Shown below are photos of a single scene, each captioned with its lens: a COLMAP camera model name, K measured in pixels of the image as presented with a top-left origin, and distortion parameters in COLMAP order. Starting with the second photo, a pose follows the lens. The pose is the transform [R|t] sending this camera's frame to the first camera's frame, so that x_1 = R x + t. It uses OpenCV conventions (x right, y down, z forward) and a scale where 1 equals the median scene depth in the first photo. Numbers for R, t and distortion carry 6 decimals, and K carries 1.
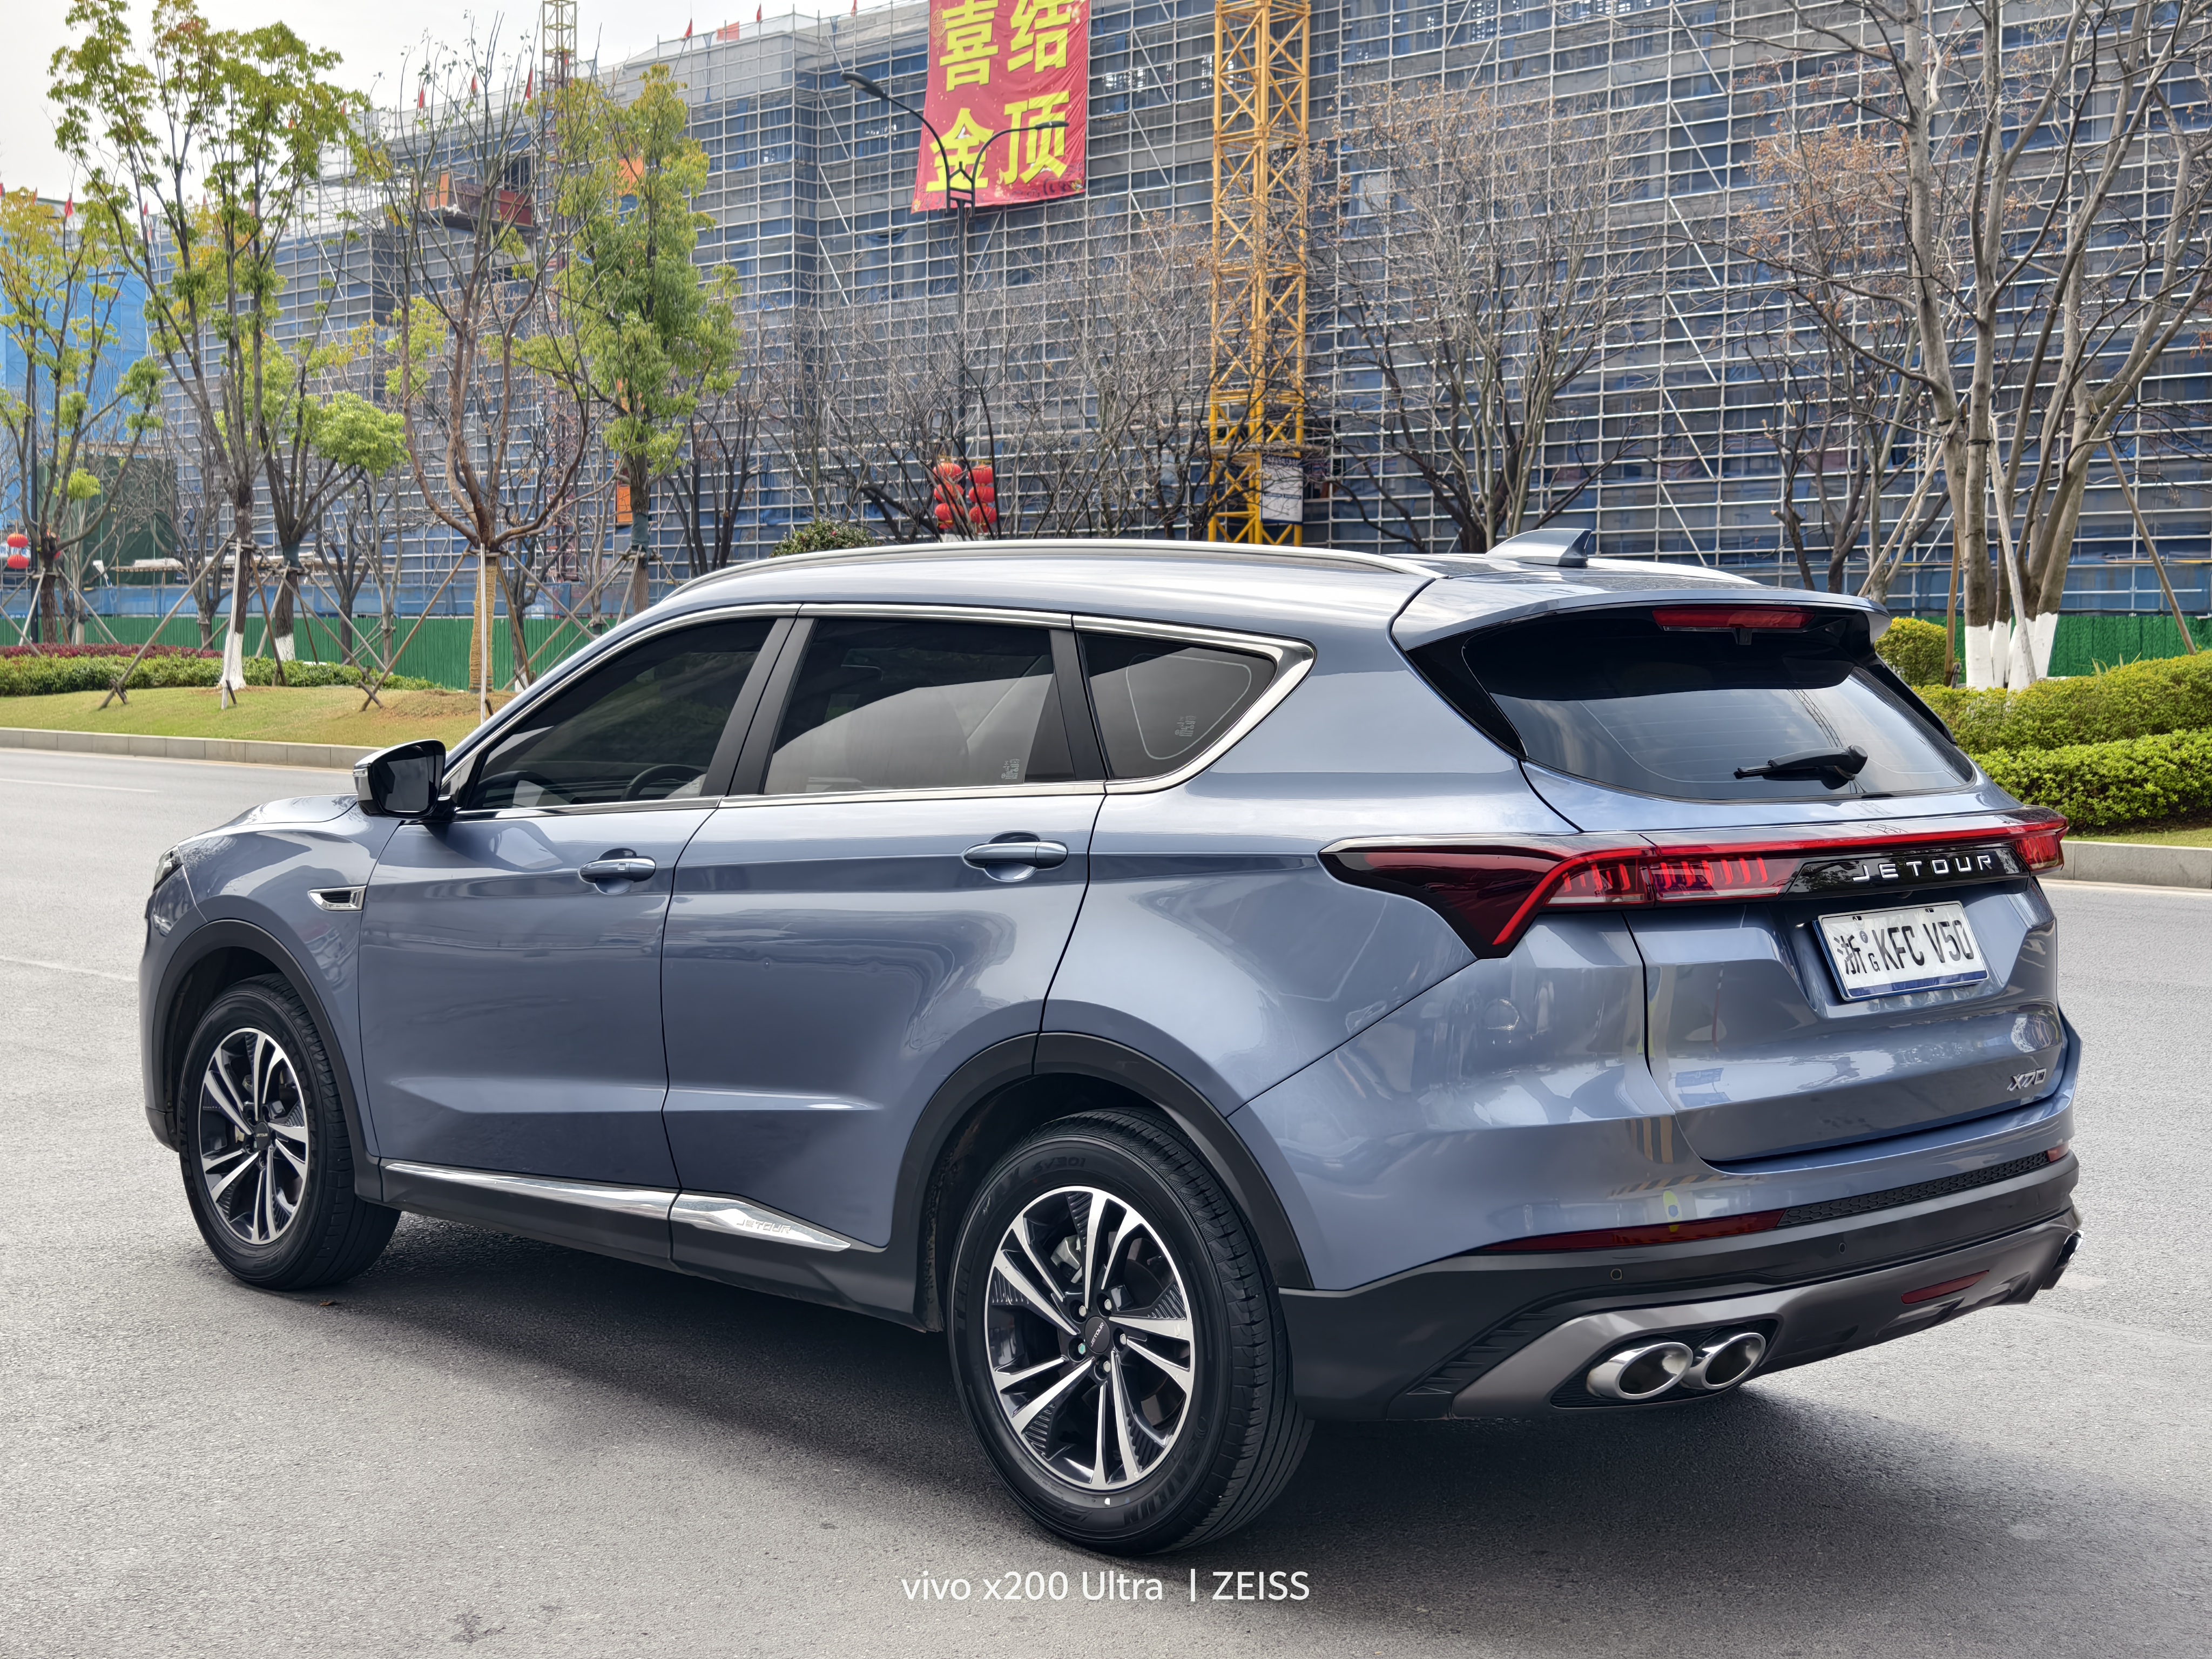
lens RADIAL K [[2977.5, 0, 1106.0], [0, 2977.5, 829.5], [0, 0, 1]] dist [0.094431, -0.066060]
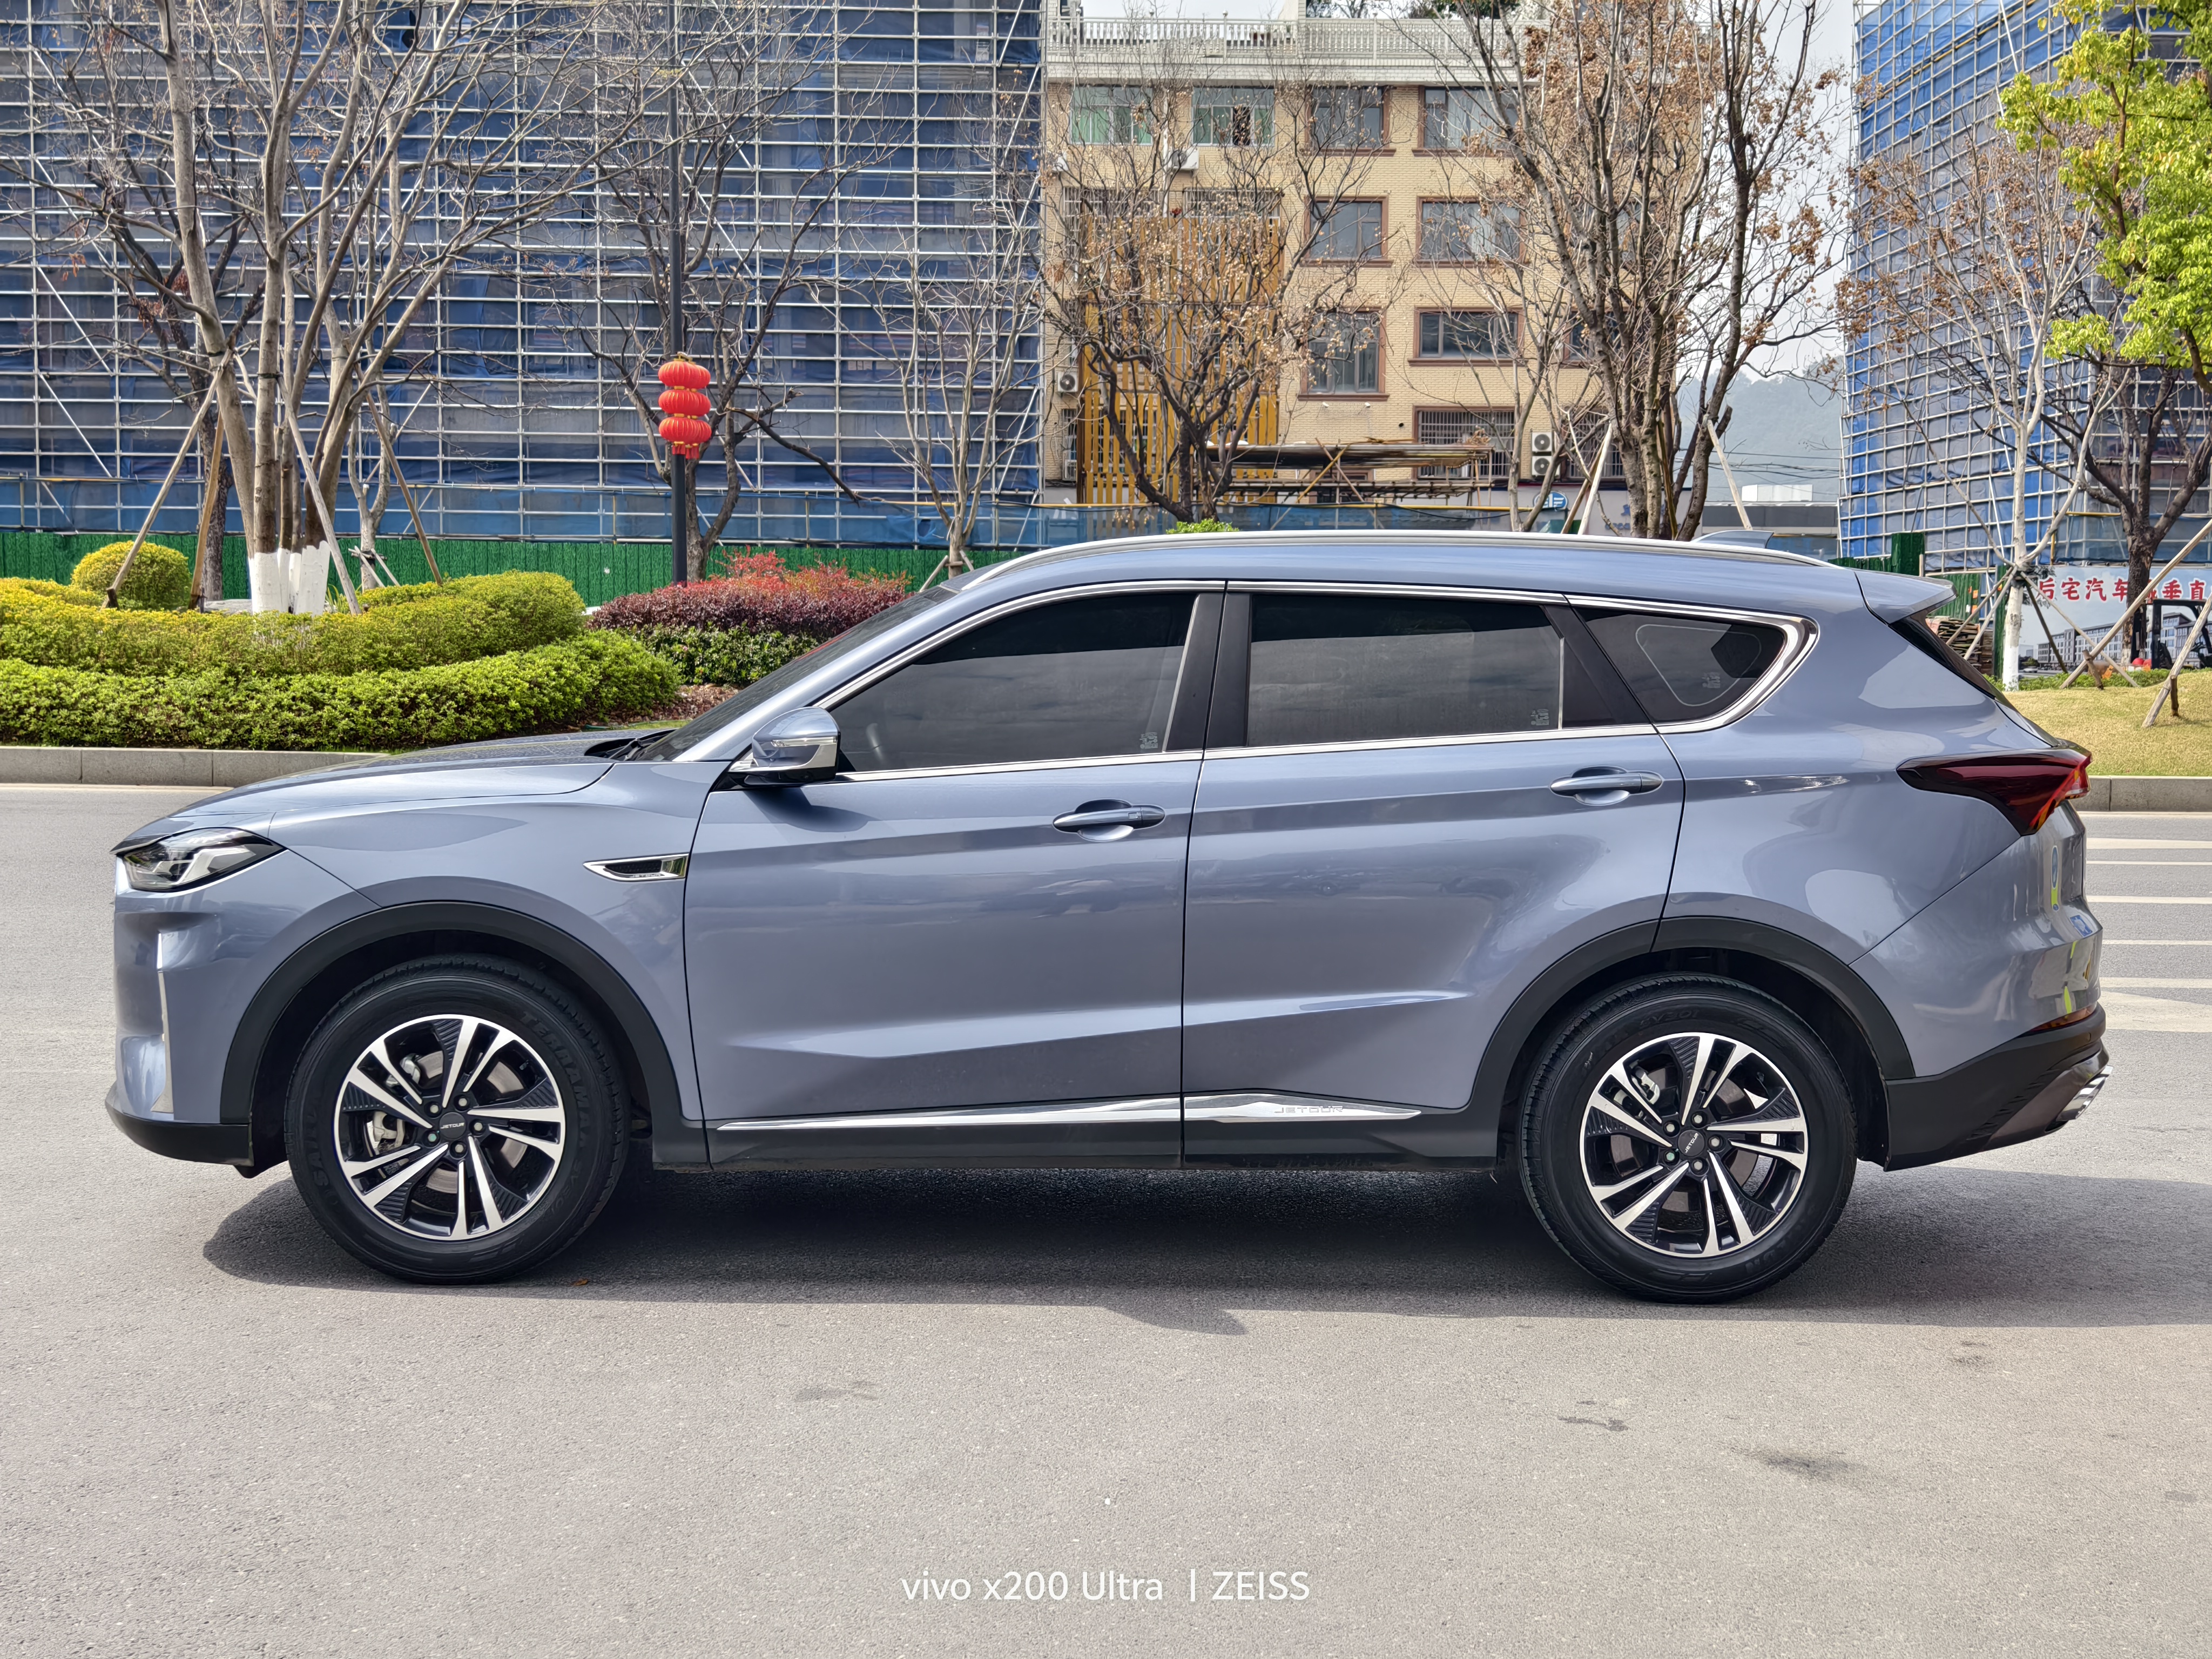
lens RADIAL K [[2977.5, 0, 1106.0], [0, 2977.5, 829.5], [0, 0, 1]] dist [0.094431, -0.066060]
pose [[0.711039, -0.058190, 0.700741, -0.962914], [0.036915, 0.998285, 0.045440, -0.033959], [-0.702183, -0.006442, 0.711967, 0.209233]]
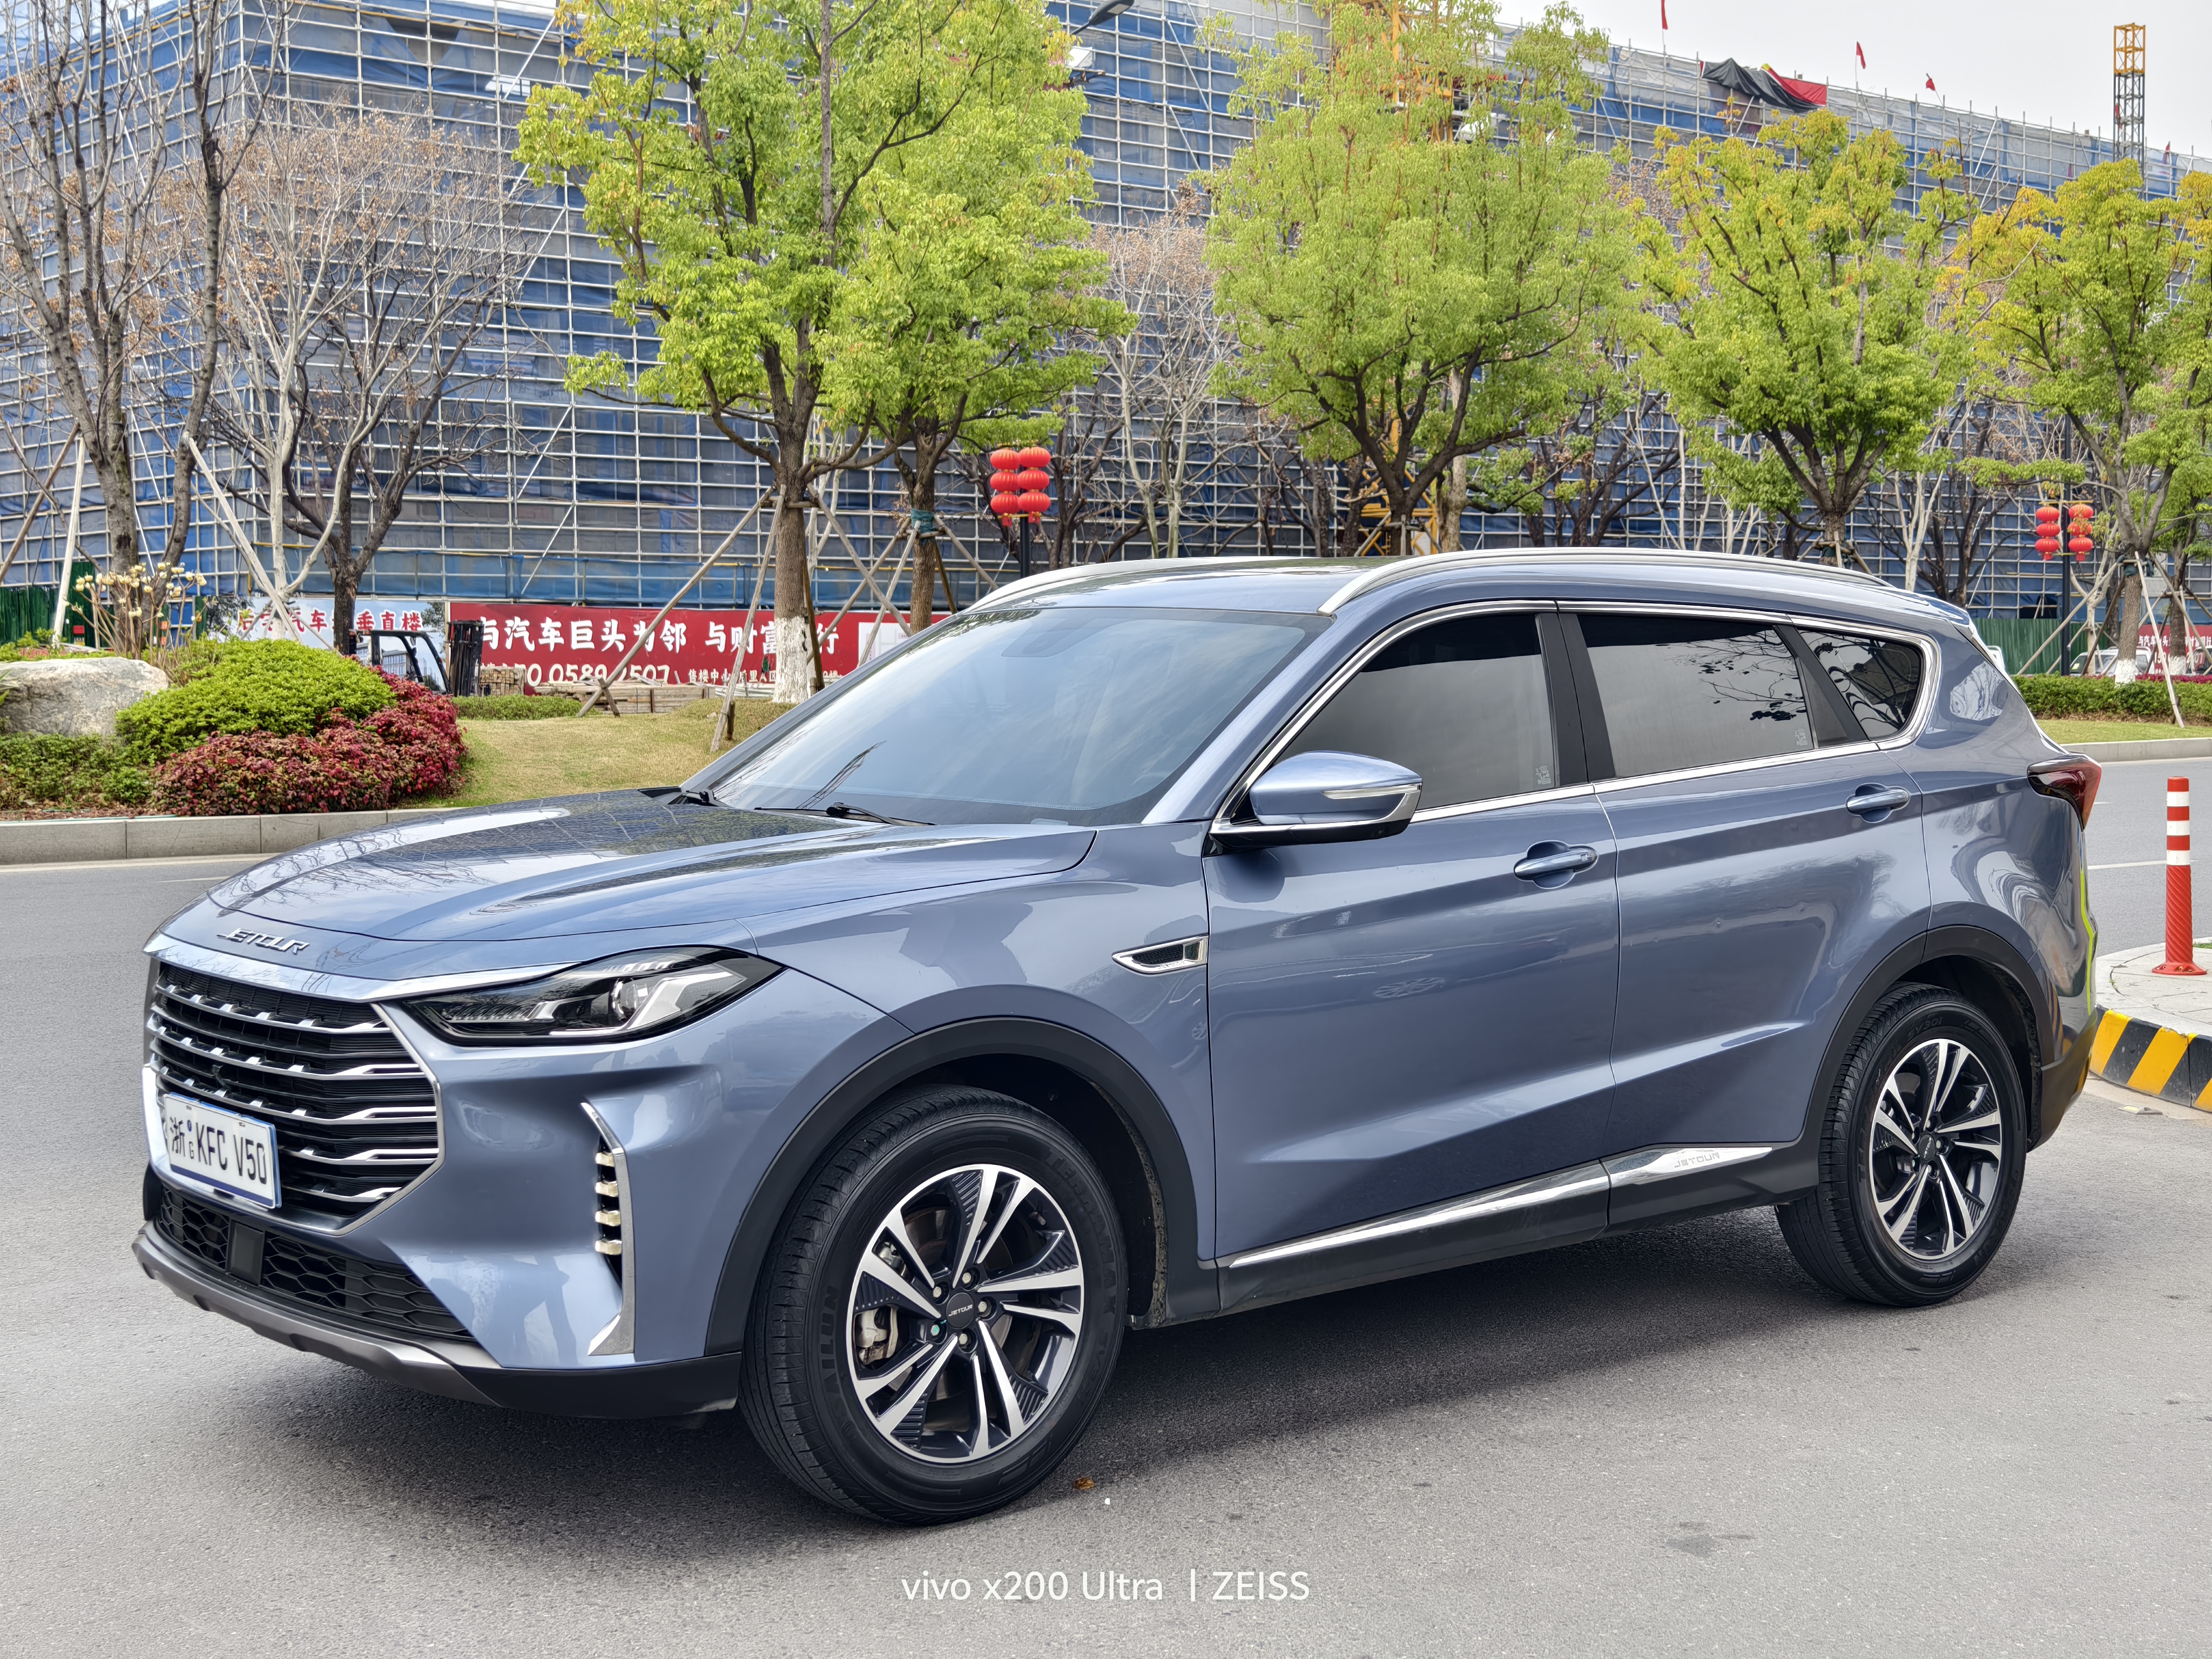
lens RADIAL K [[2977.5, 0, 1106.0], [0, 2977.5, 829.5], [0, 0, 1]] dist [0.094431, -0.066060]
pose [[0.107899, -0.073819, 0.991417, -1.202202], [0.057230, 0.996047, 0.067936, -0.076663], [-0.992513, 0.049409, 0.111697, 1.055706]]
